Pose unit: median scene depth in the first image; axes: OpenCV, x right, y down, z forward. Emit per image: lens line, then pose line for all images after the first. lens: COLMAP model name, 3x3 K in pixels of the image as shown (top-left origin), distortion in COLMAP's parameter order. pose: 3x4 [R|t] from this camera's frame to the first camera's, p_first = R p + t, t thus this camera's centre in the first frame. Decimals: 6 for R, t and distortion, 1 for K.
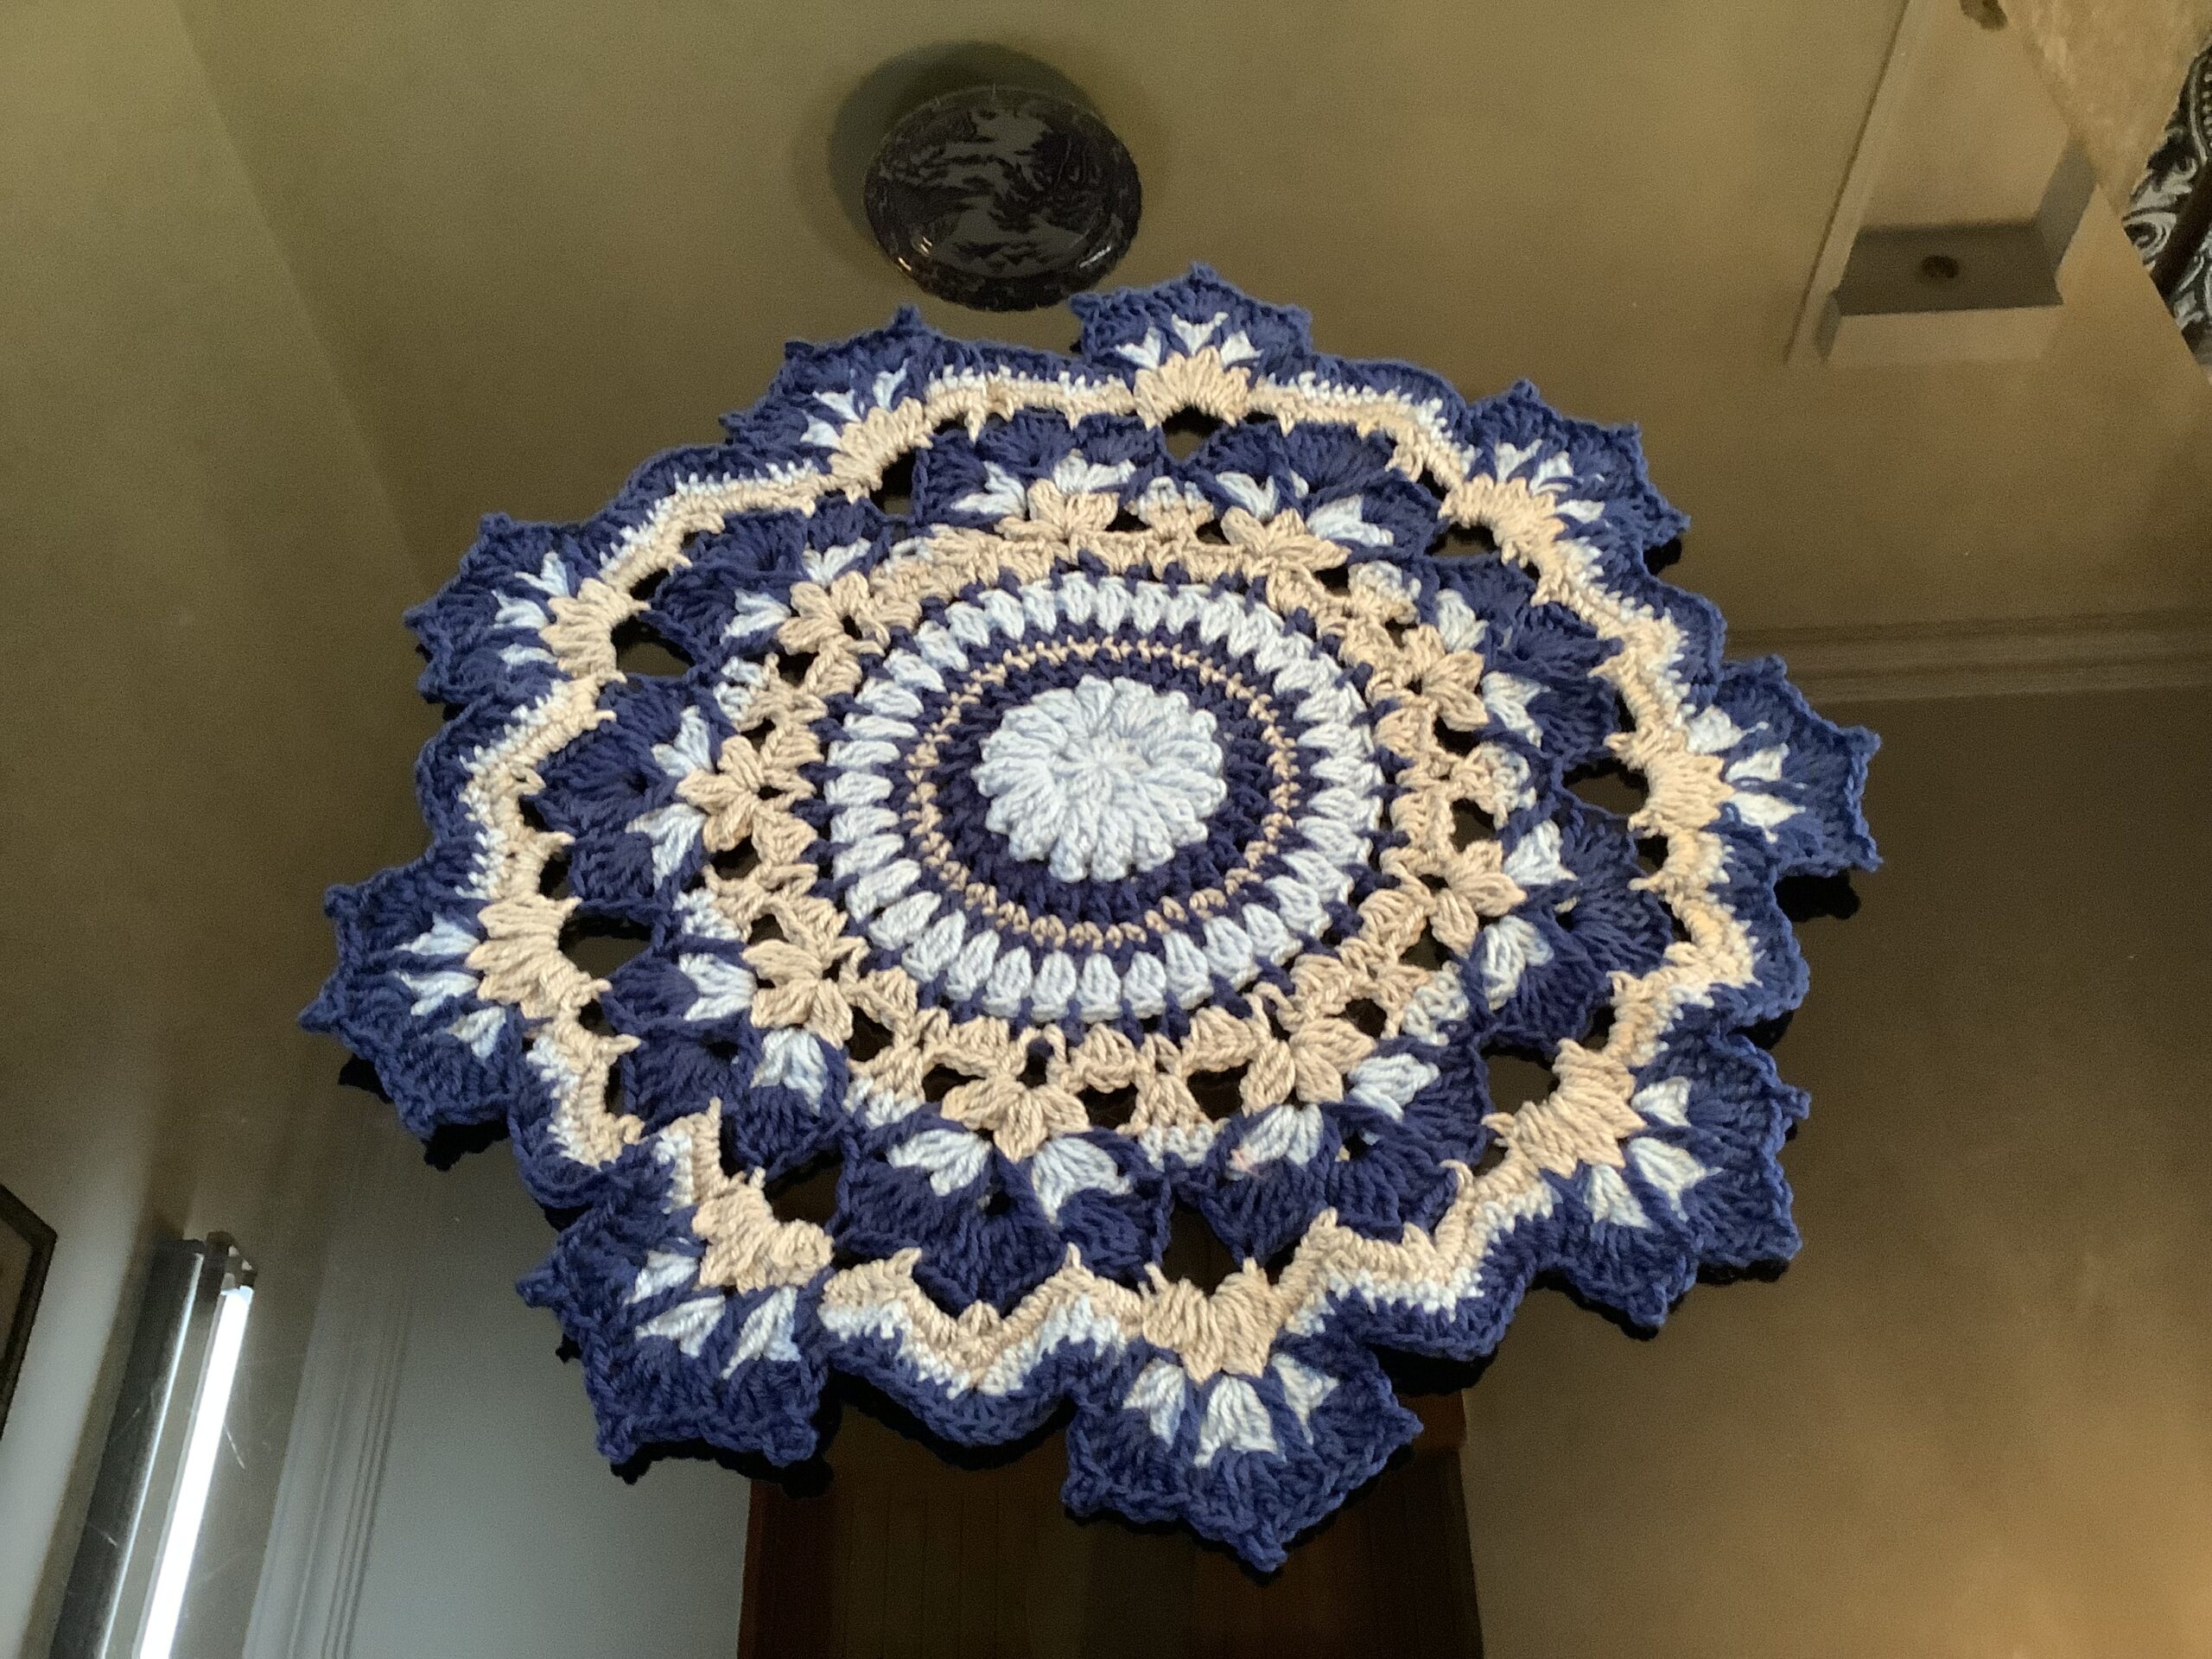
lens RADIAL K [[2043.6, 0, 1106.0], [0, 2043.6, 829.5], [0, 0, 1]] dist [0.122309, -0.298037]
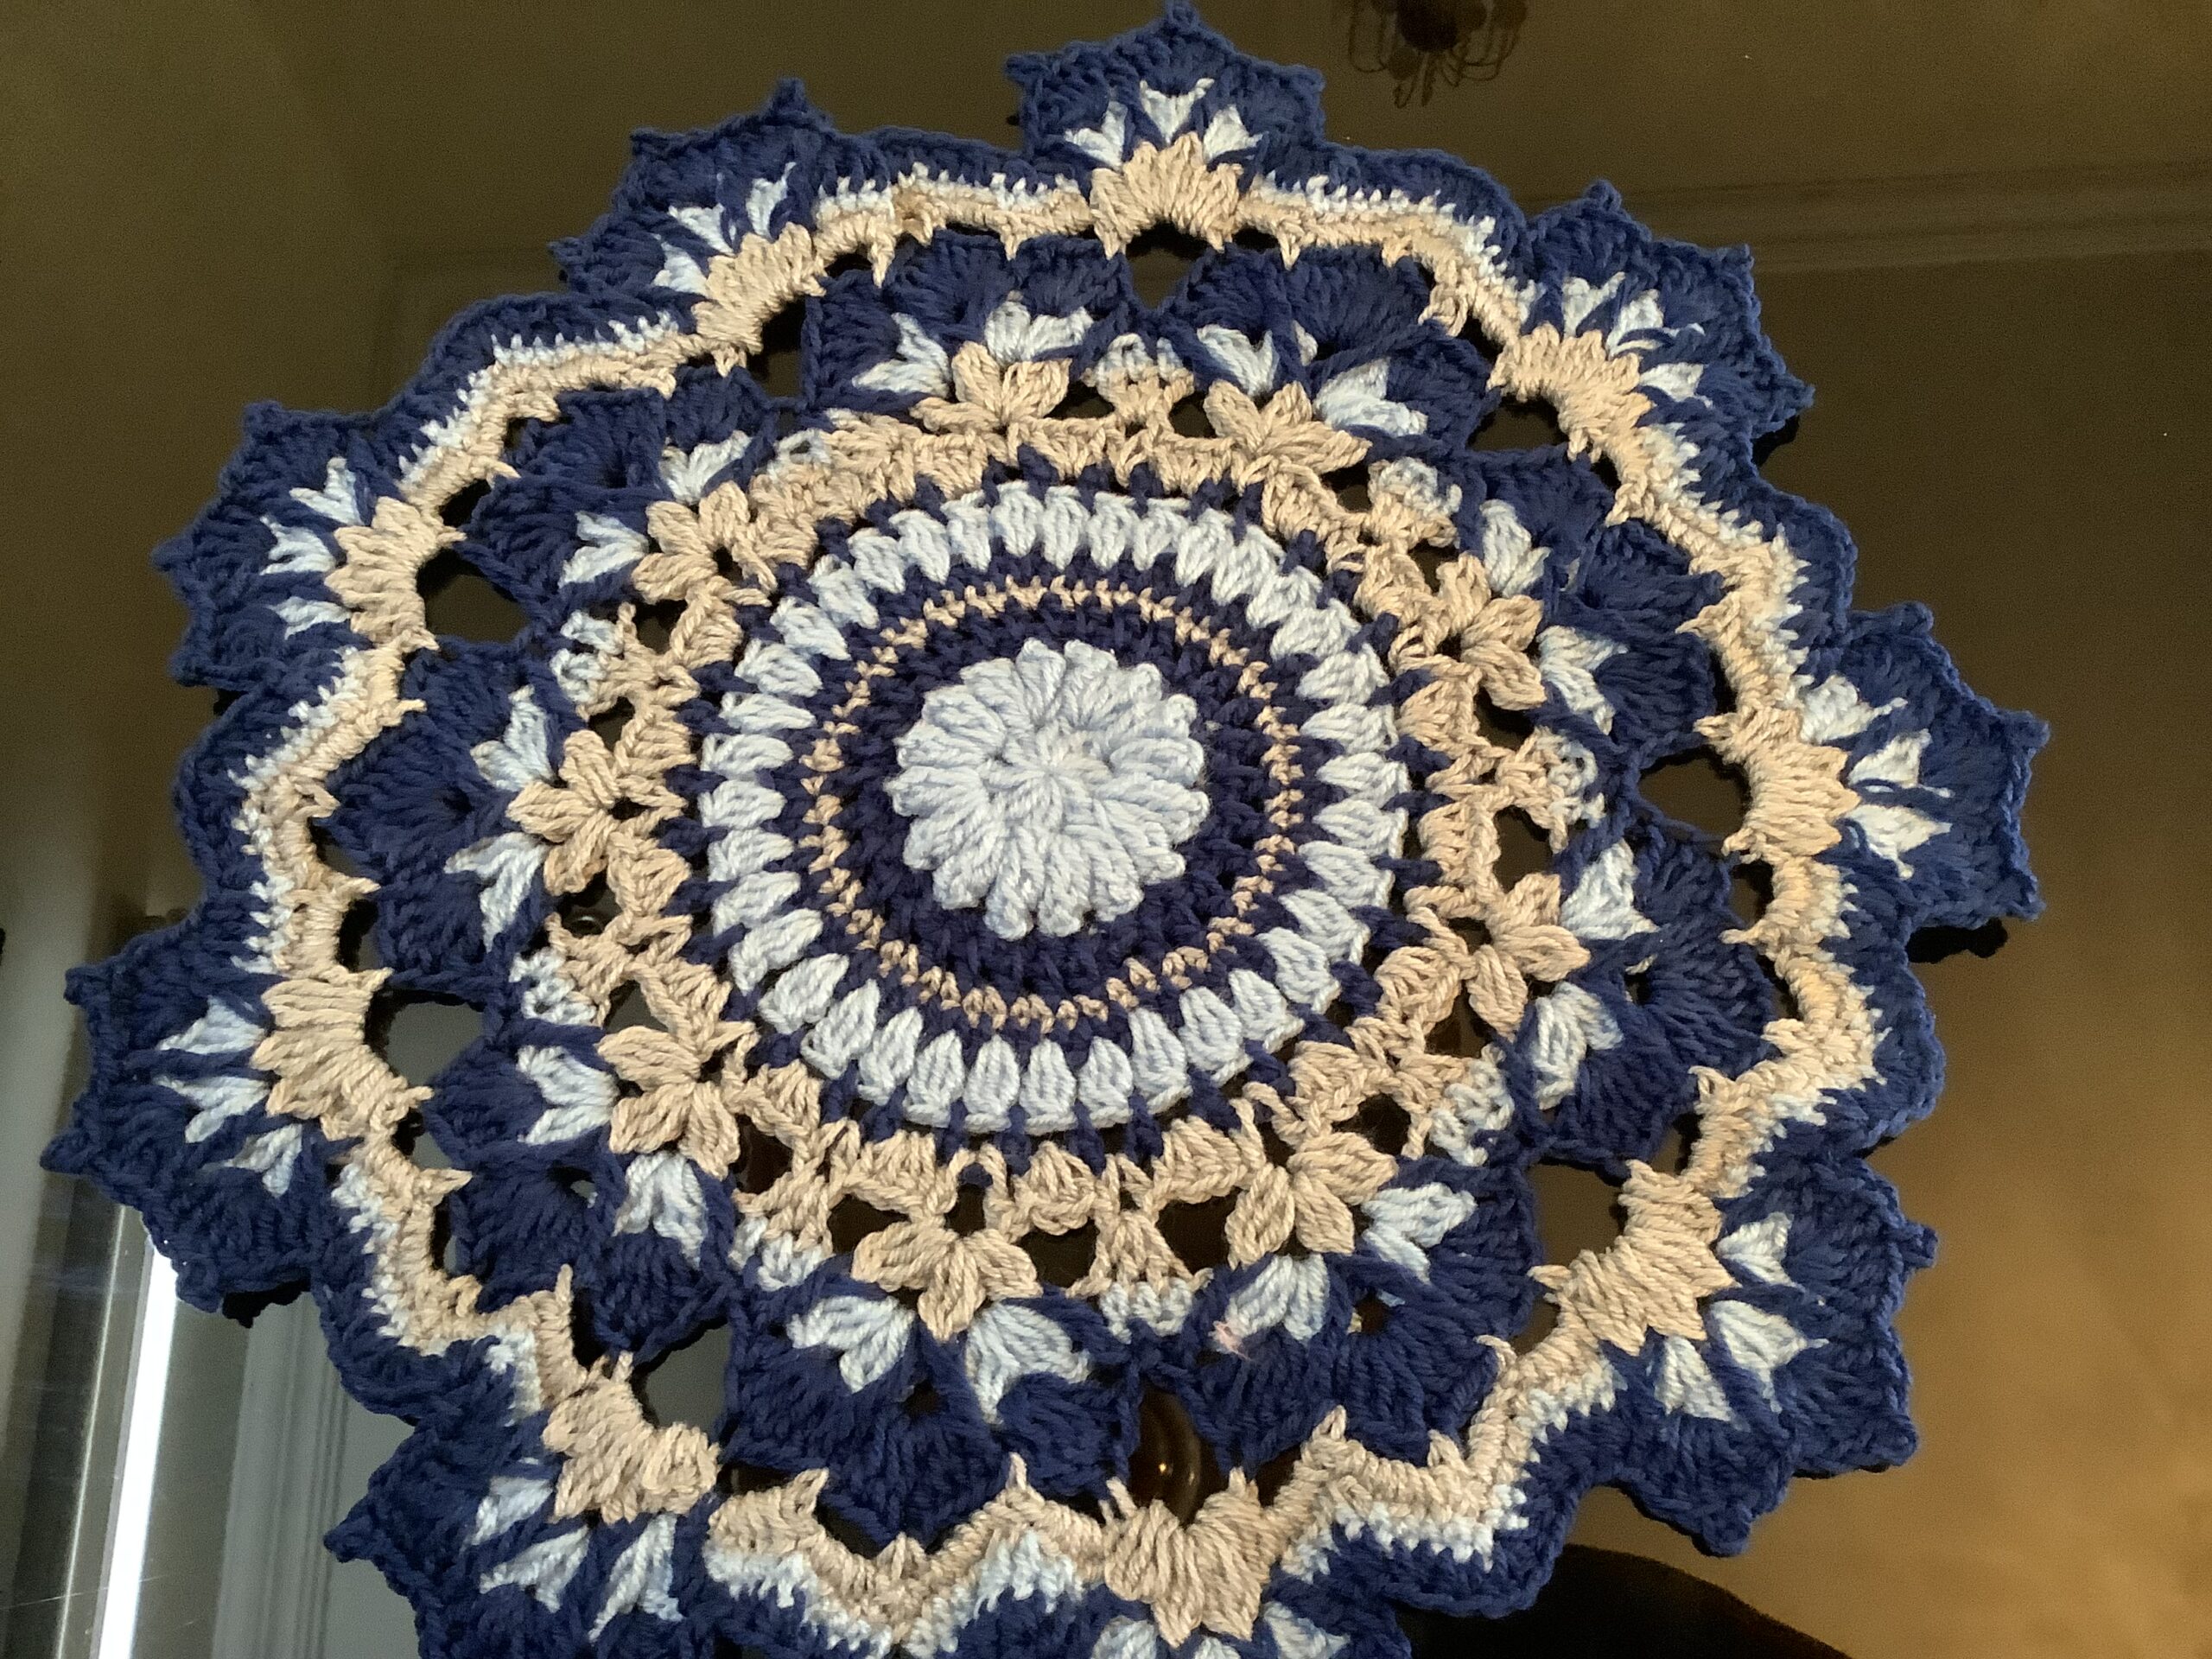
lens RADIAL K [[2032.8, 0, 1101.9], [0, 2032.8, 840.5], [0, 0, 1]] dist [0.119995, -0.278162]
pose [[0.999896, -0.014171, -0.002657, 0.020284], [0.014396, 0.970979, 0.238731, -0.199665], [-0.000803, -0.238745, 0.971082, 0.247802]]
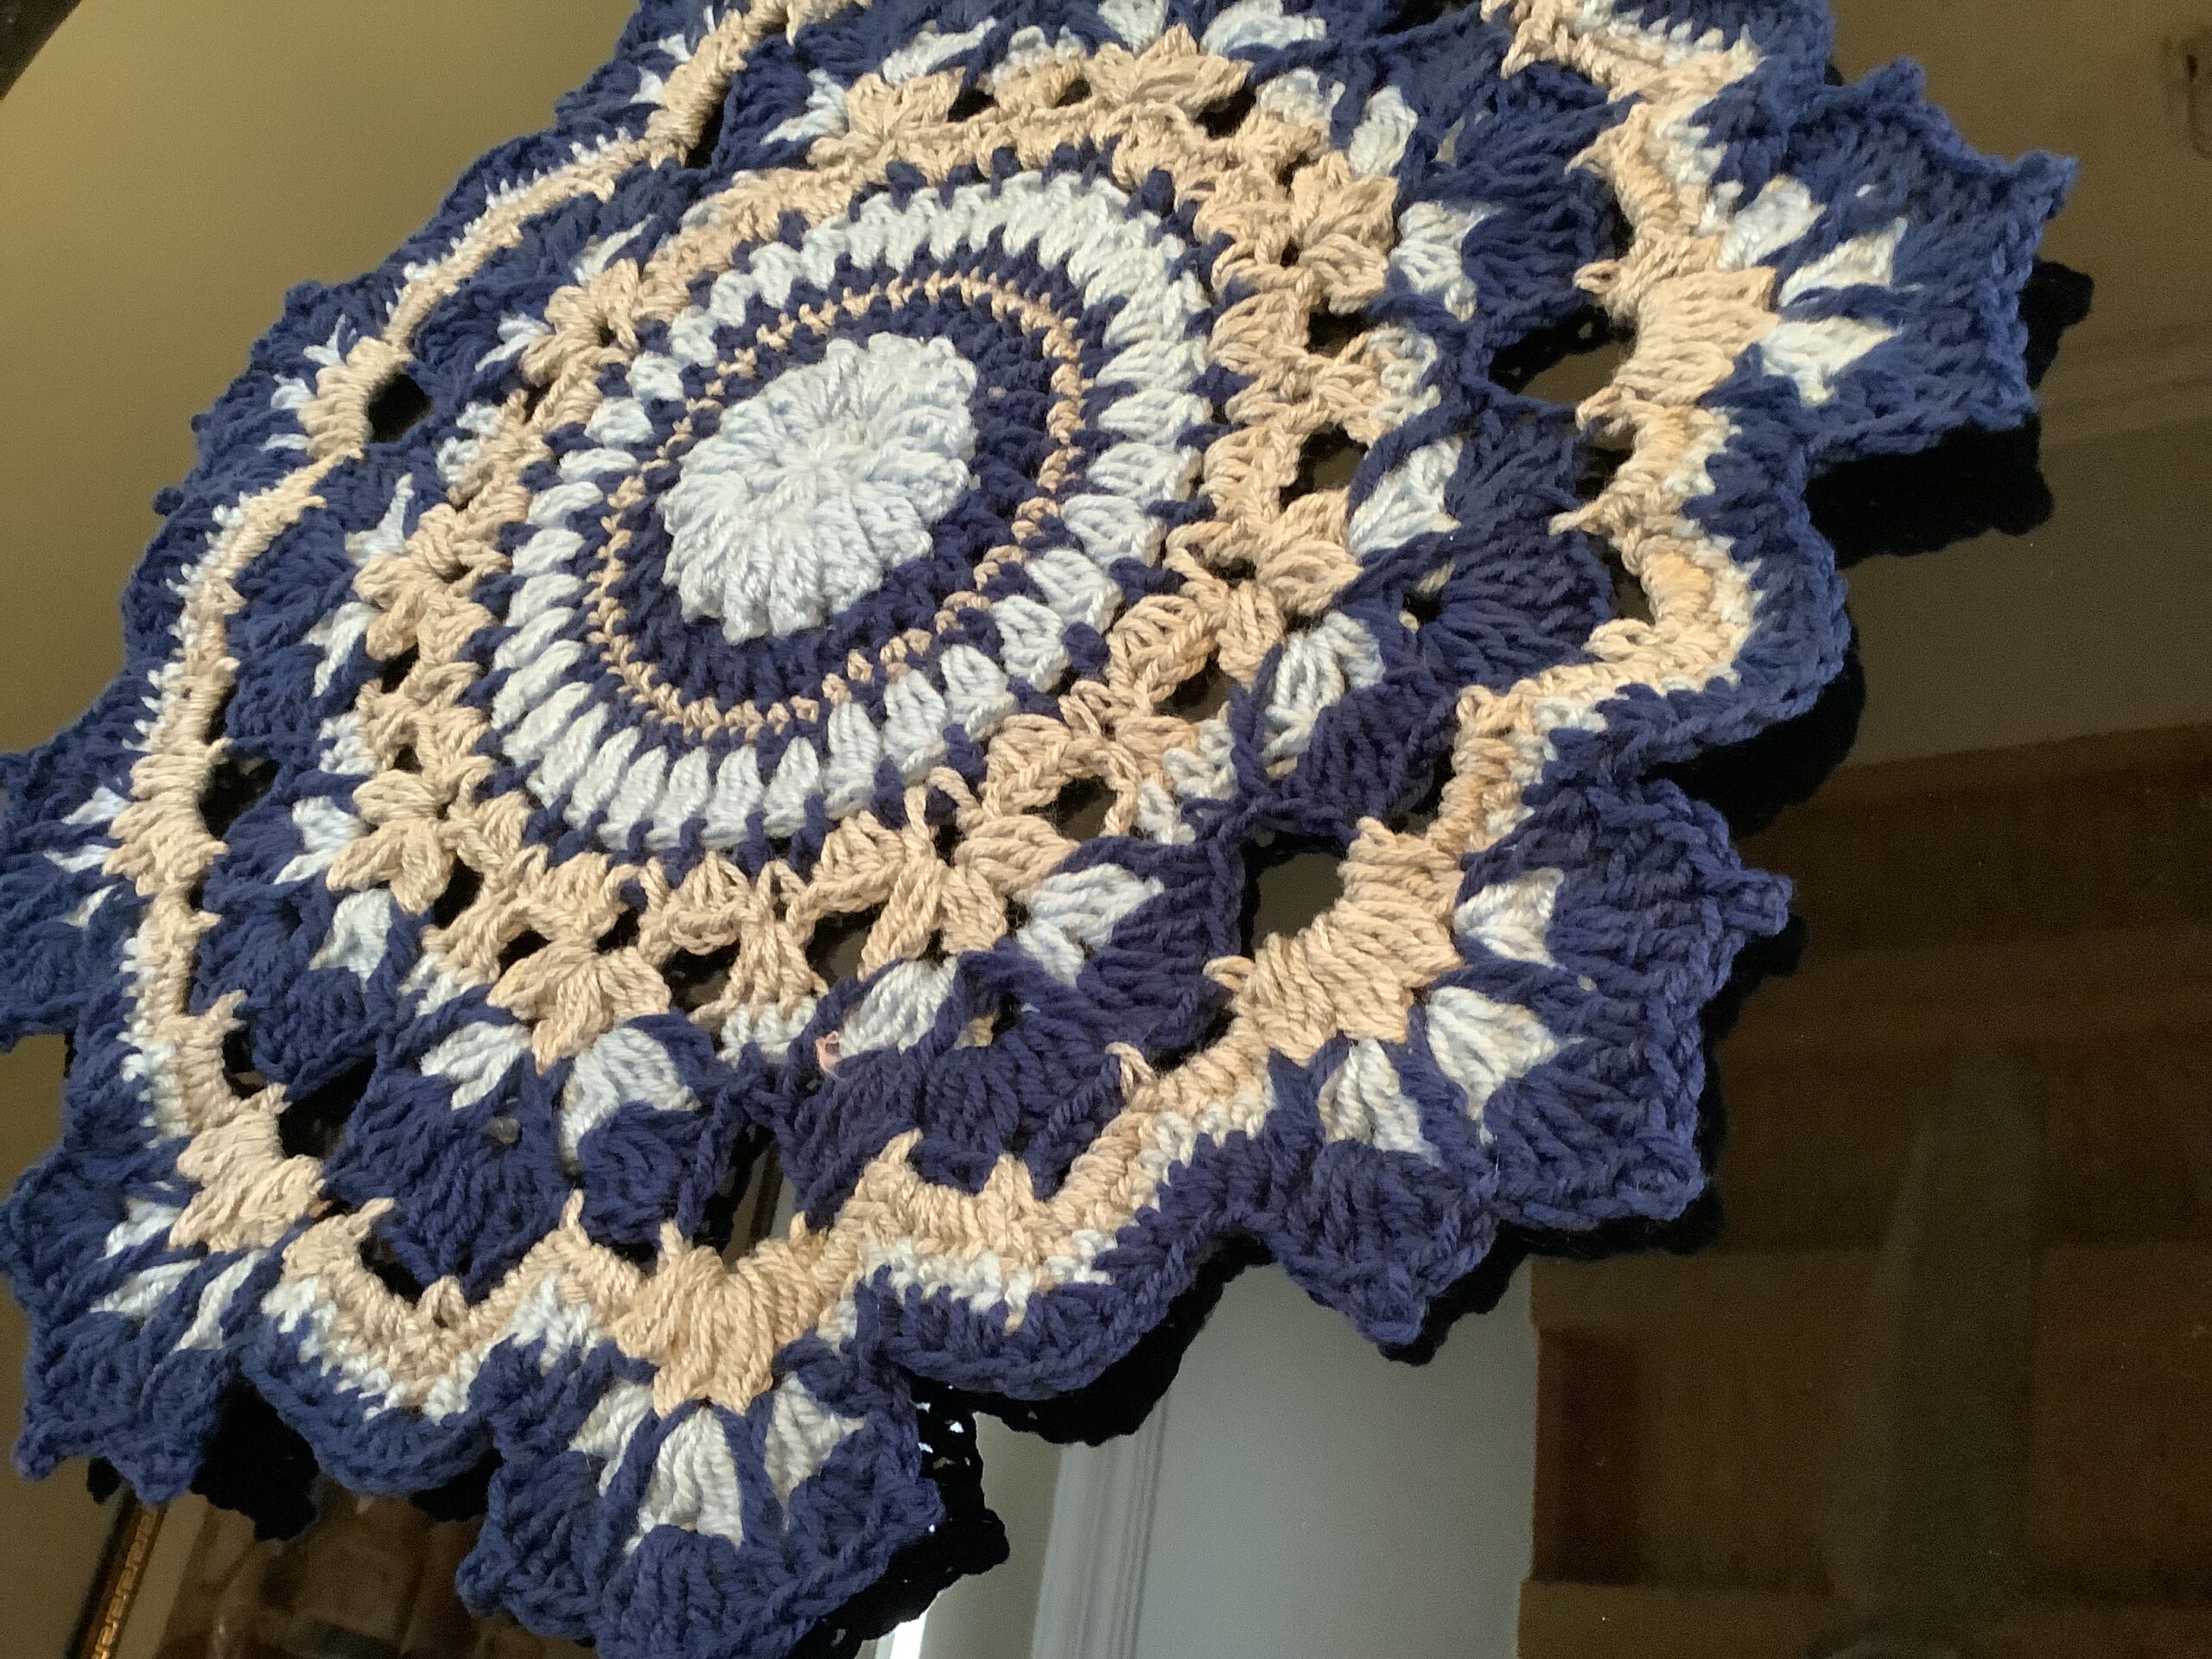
lens RADIAL K [[2032.8, 0, 1101.9], [0, 2032.8, 840.5], [0, 0, 1]] dist [0.119995, -0.278162]
pose [[0.888982, -0.076205, -0.451557, 0.390061], [0.114410, 0.991747, 0.057870, 0.064969], [0.443420, -0.103108, 0.890363, 0.450584]]
